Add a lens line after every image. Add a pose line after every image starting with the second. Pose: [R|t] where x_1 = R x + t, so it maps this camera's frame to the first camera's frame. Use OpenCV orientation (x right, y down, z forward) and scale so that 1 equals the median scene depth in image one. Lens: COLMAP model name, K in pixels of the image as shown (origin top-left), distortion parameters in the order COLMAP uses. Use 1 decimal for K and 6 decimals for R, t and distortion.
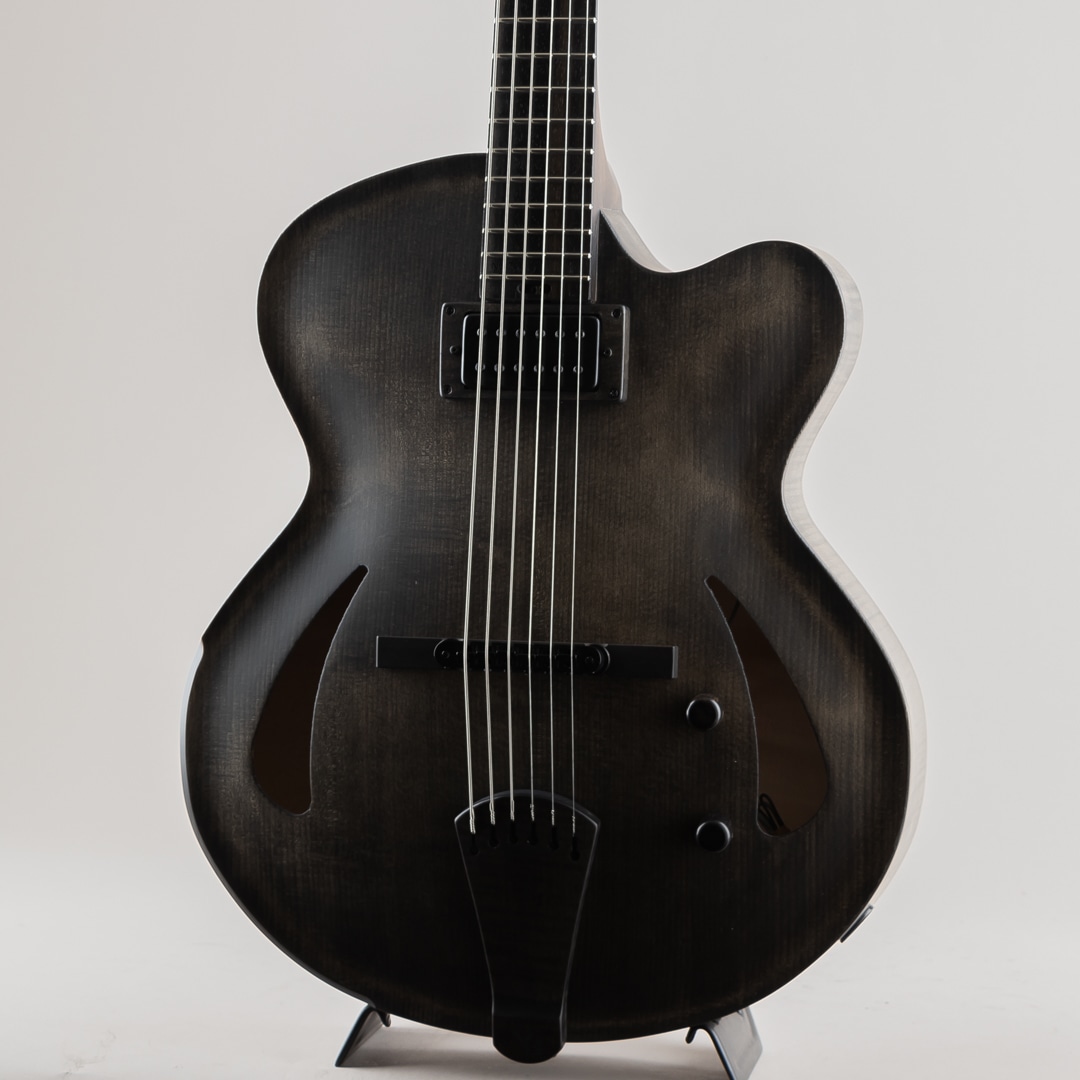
lens RADIAL K [[3743.5, 0, 540.0], [0, 3743.5, 540.0], [0, 0, 1]] dist [0.079573, -0.821780]
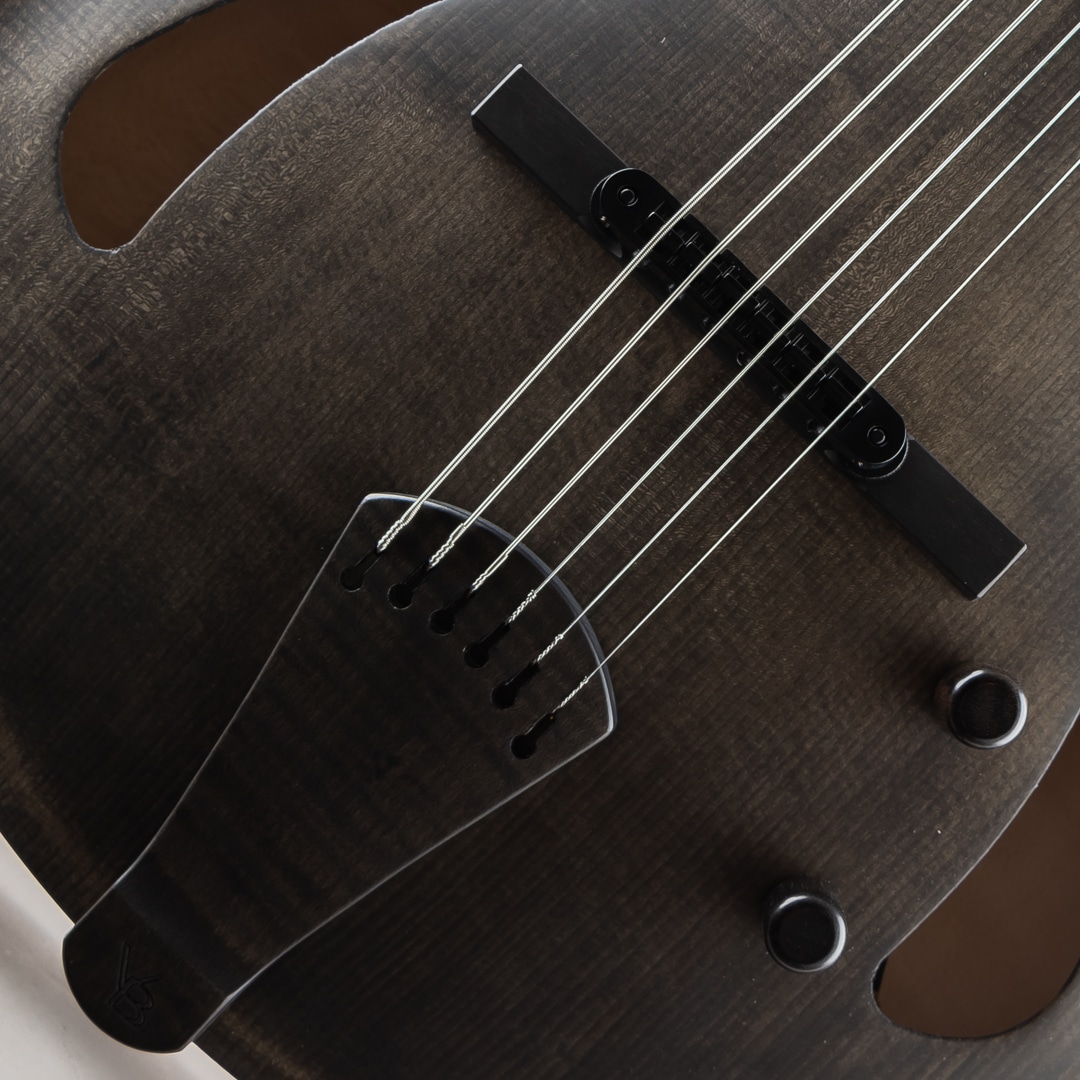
lens RADIAL K [[2725.2, 0, 663.2], [0, 2725.2, 465.2], [0, 0, 1]] dist [-0.034574, 0.328857]
pose [[0.713204, 0.678940, 0.174298, -0.054782], [-0.672009, 0.732996, -0.105454, 0.081507], [-0.199357, -0.041920, 0.979030, 0.681255]]
